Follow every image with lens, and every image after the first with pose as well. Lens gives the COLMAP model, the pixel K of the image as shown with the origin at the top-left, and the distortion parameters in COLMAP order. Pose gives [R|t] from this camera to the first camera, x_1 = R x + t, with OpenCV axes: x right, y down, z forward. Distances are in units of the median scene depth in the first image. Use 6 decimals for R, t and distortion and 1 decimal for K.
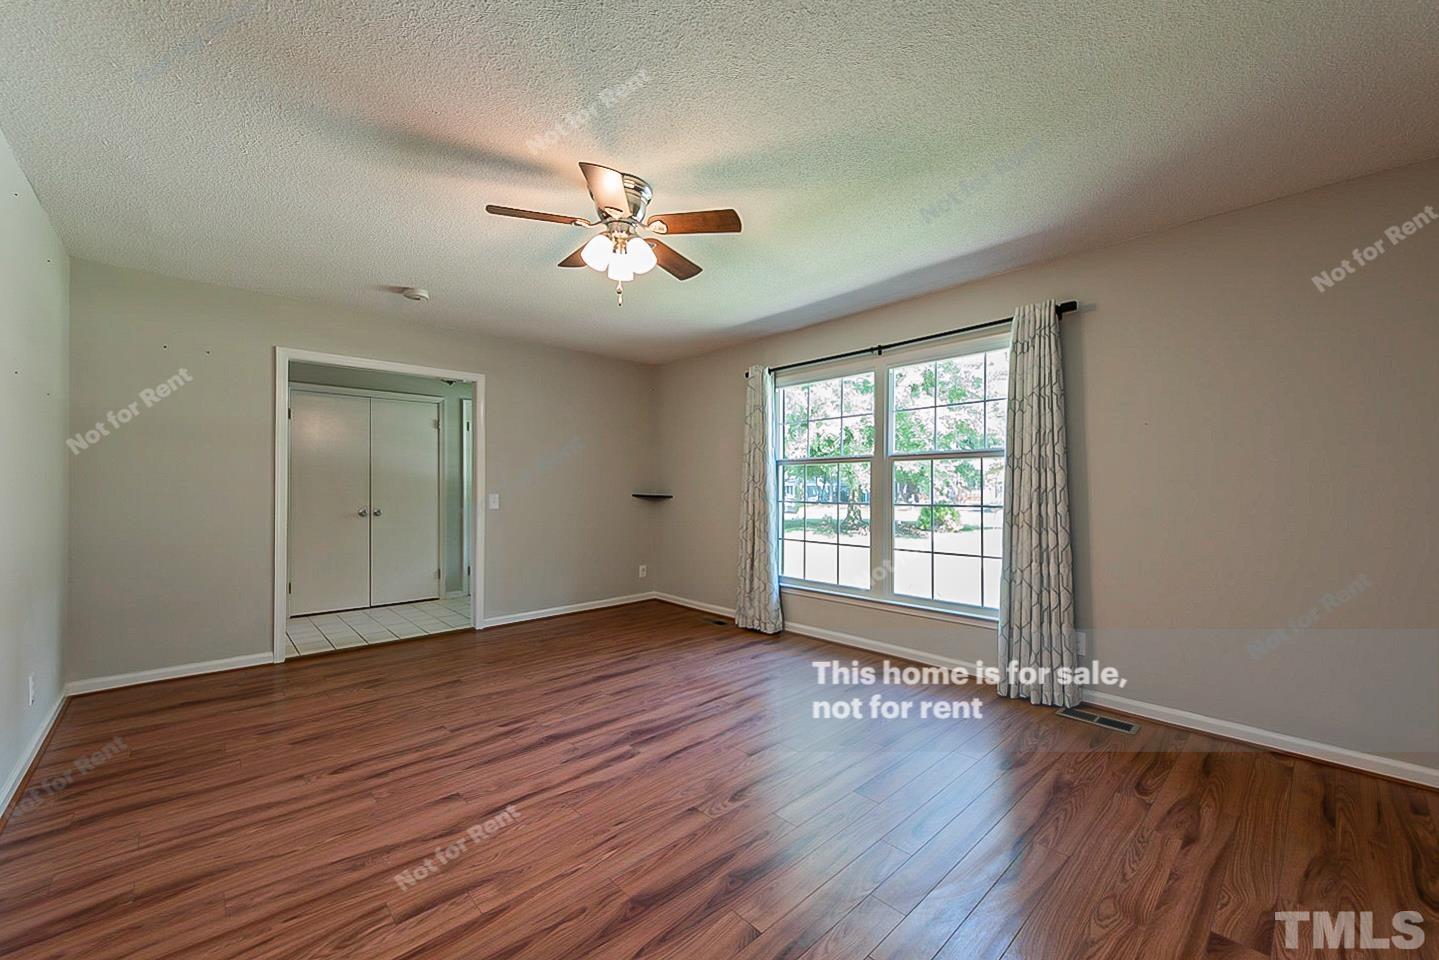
lens RADIAL K [[567.7, 0, 720.9], [0, 567.7, 483.9], [0, 0, 1]] dist [-0.002261, -0.000385]
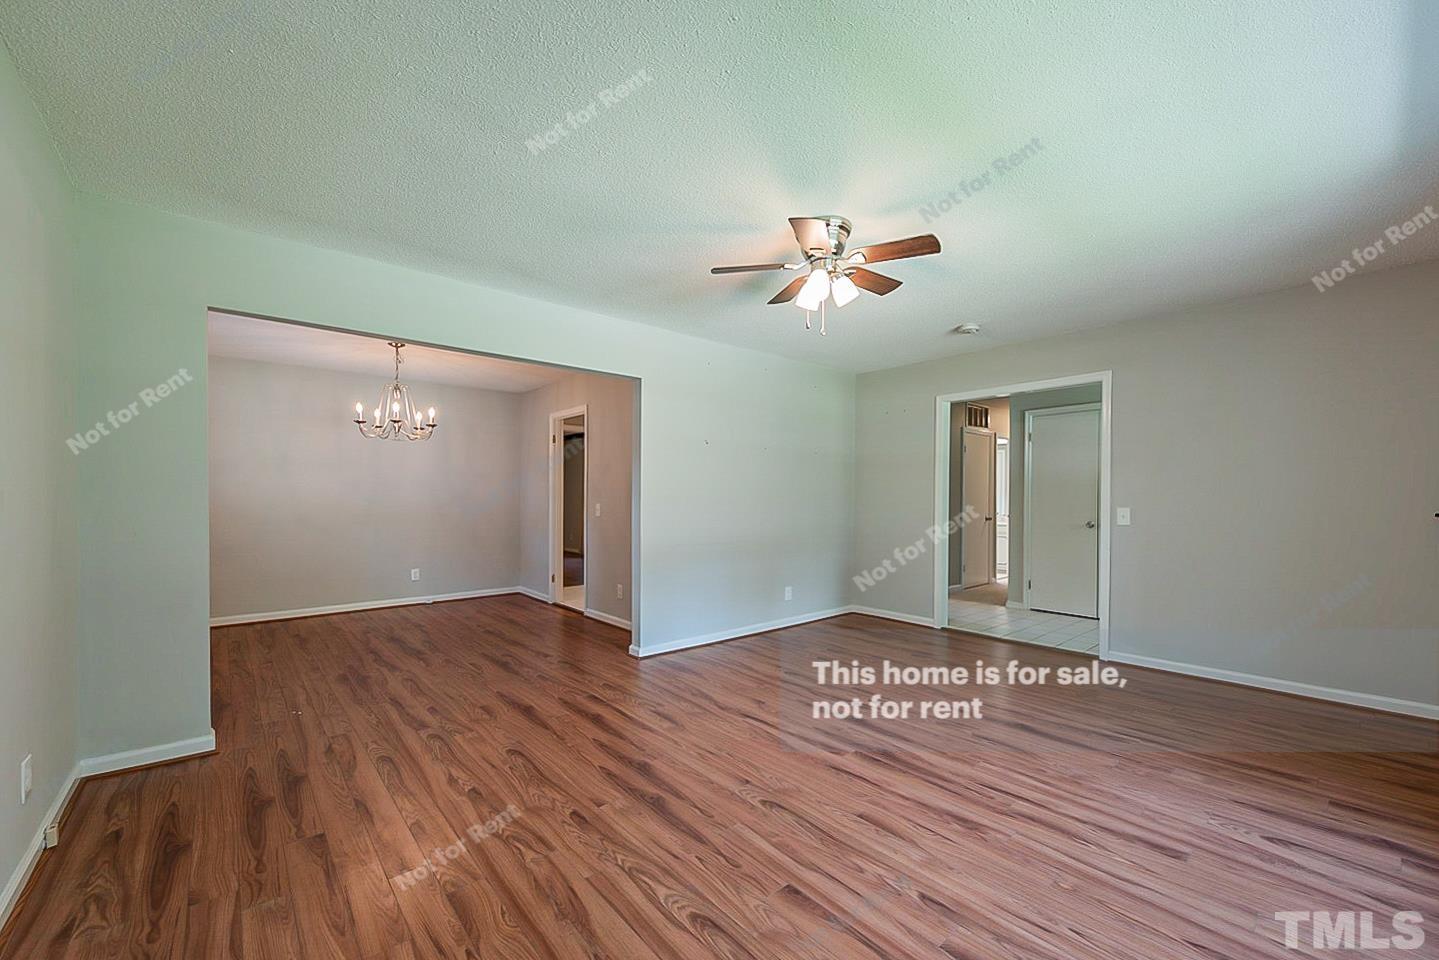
lens RADIAL K [[567.7, 0, 718.3], [0, 567.7, 482.3], [0, 0, 1]] dist [-0.002261, -0.000385]
pose [[-0.048355, -0.025898, -0.998494, 0.788948], [0.002186, 0.999659, -0.026034, 0.001938], [0.998828, -0.003441, -0.048282, 0.713842]]
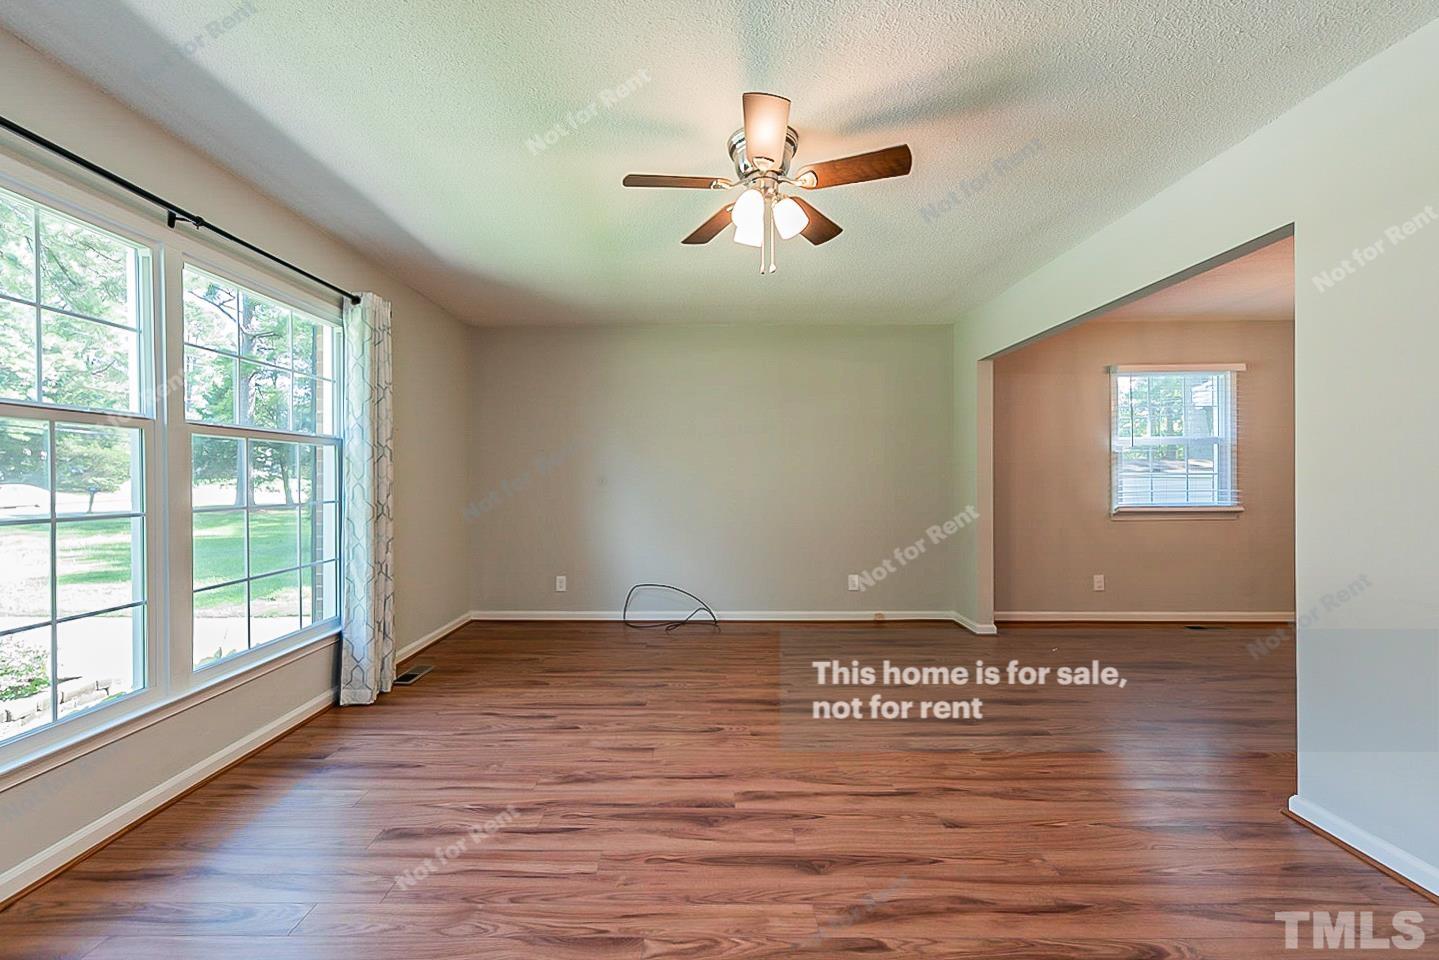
lens RADIAL K [[567.7, 0, 708.6], [0, 567.7, 481.5], [0, 0, 1]] dist [-0.002261, -0.000385]
pose [[-0.734796, -0.005549, 0.678265, -0.593633], [-0.003247, 0.999984, 0.004663, 0.003447], [-0.678280, 0.001224, -0.734803, 1.427330]]
